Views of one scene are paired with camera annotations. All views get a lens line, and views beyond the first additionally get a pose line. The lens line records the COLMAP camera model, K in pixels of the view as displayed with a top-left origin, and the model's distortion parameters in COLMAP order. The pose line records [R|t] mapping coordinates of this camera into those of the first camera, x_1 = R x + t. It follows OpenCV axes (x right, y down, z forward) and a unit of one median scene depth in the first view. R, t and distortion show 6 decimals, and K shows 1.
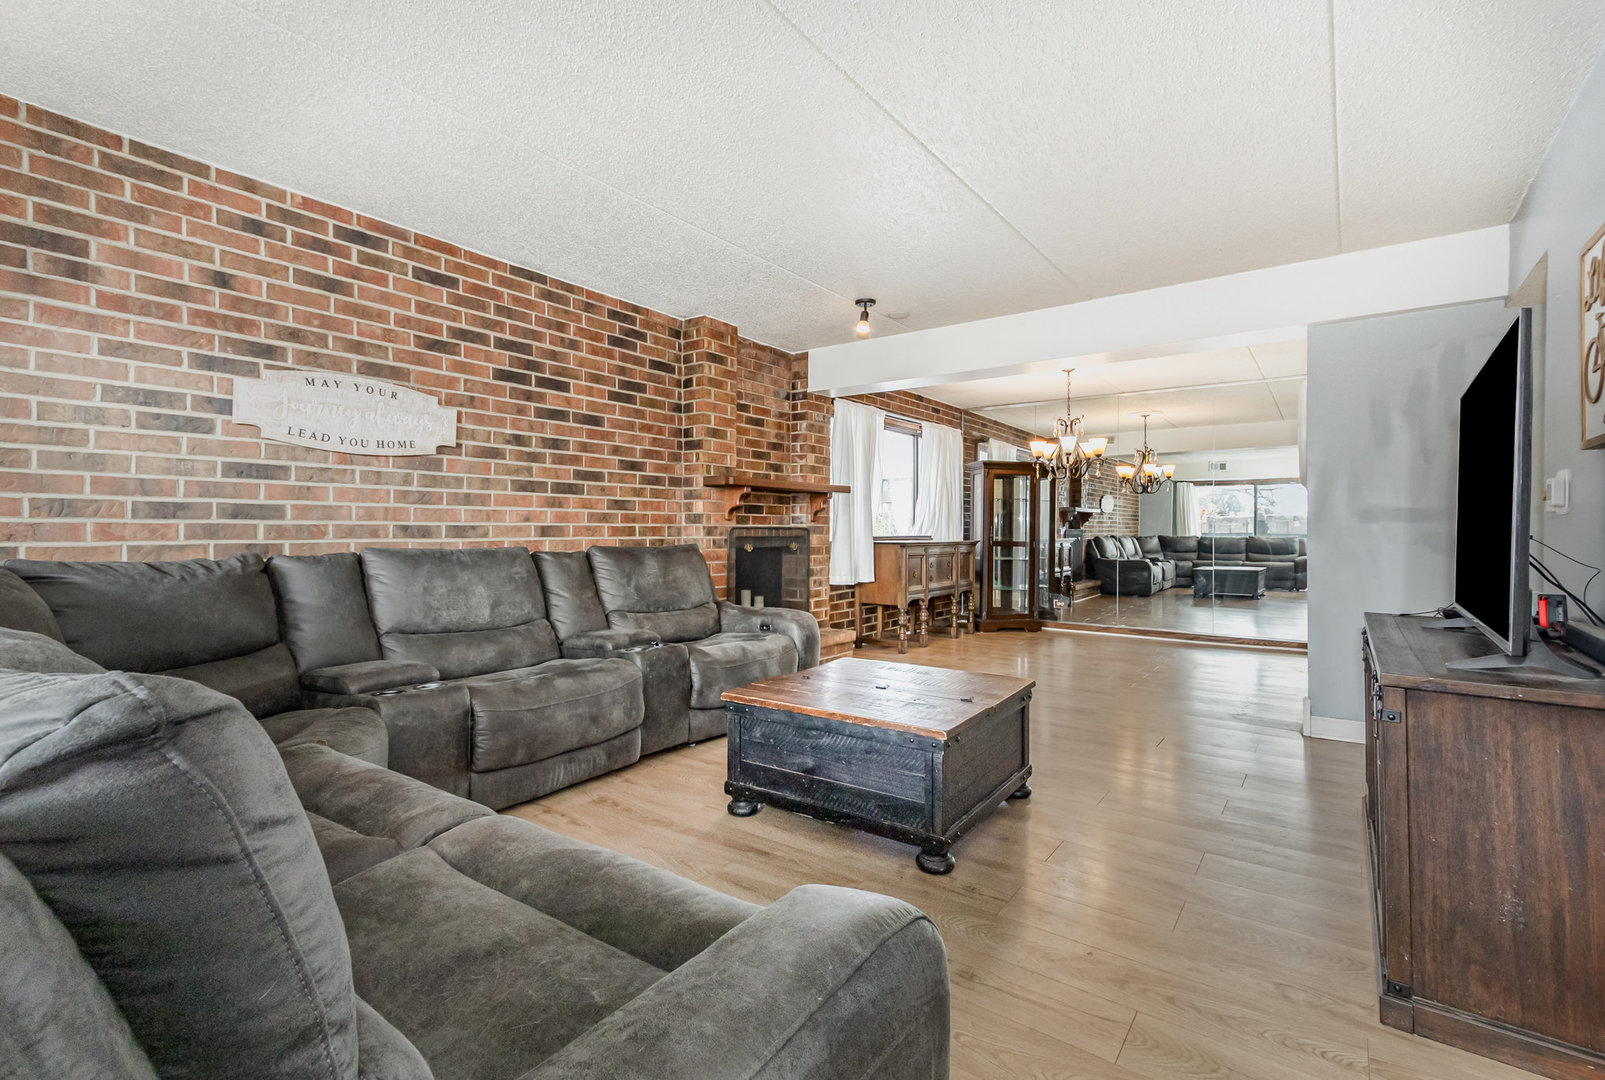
lens RADIAL K [[750.0, 0, 808.0], [0, 750.0, 530.7], [0, 0, 1]] dist [0.006086, 0.000583]
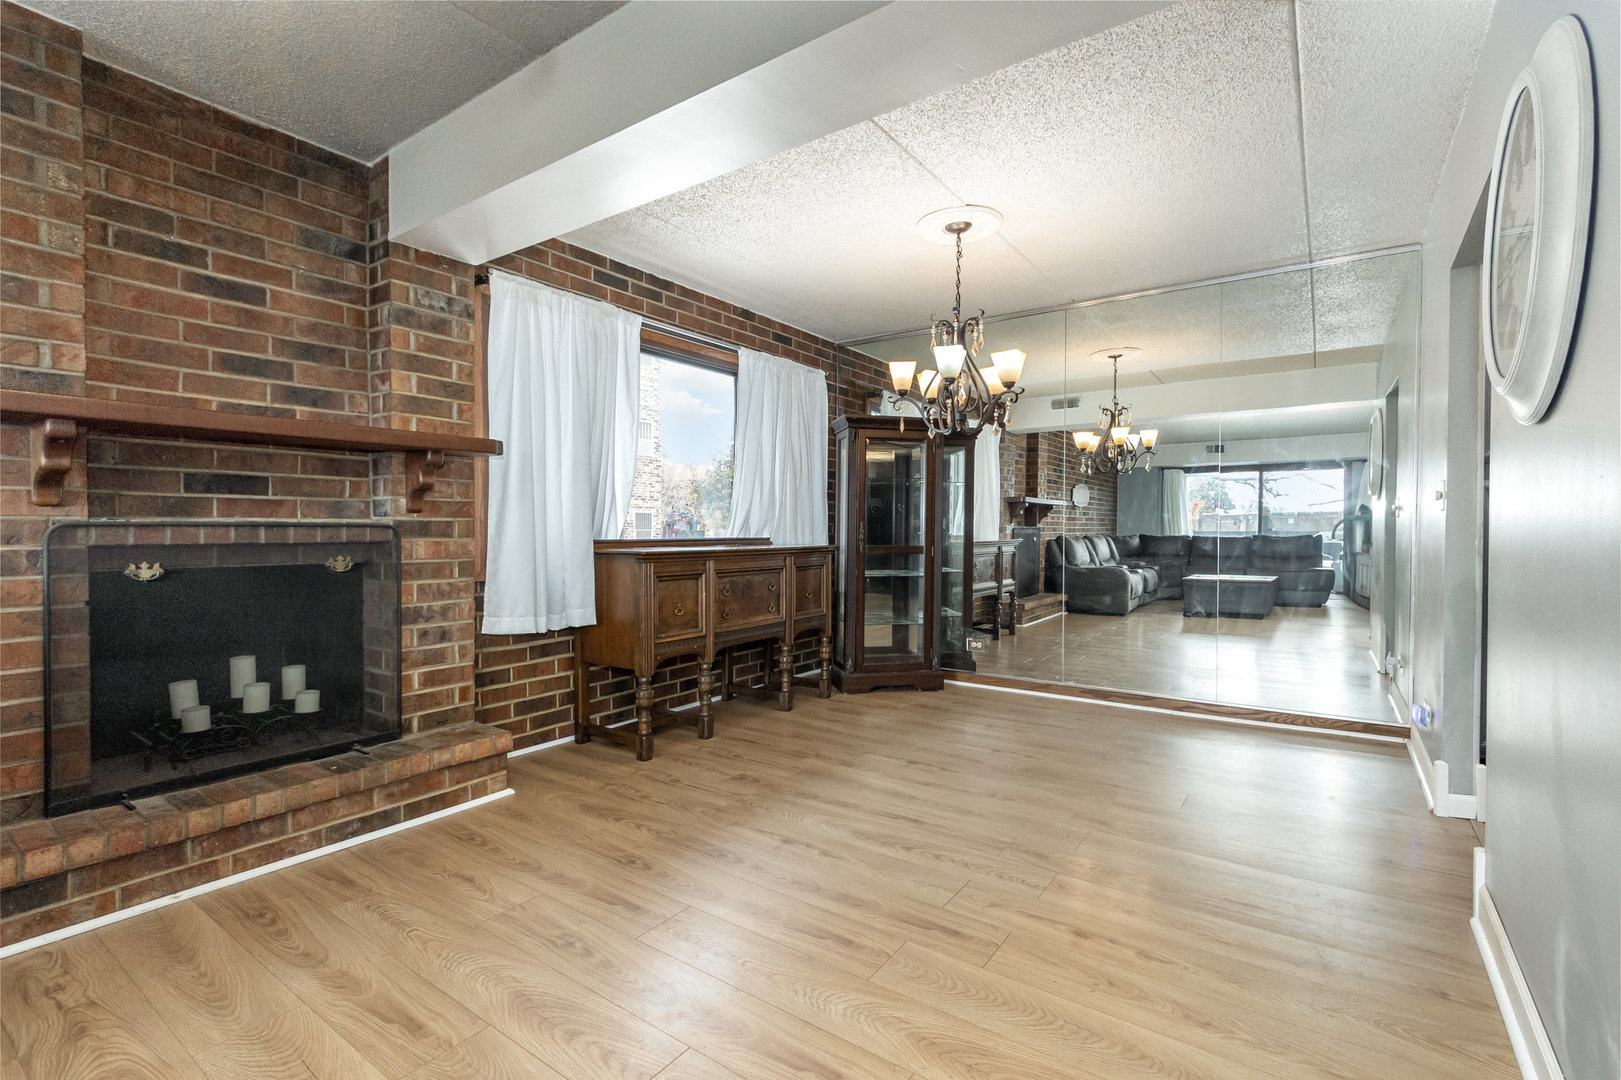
lens RADIAL K [[731.7, 0, 803.8], [0, 731.7, 542.9], [0, 0, 1]] dist [0.004451, 0.000136]
pose [[0.999995, 0.002399, -0.002130, 0.225830], [-0.002351, 0.999751, 0.022184, -0.002510], [0.002183, -0.022179, 0.999752, 0.448774]]
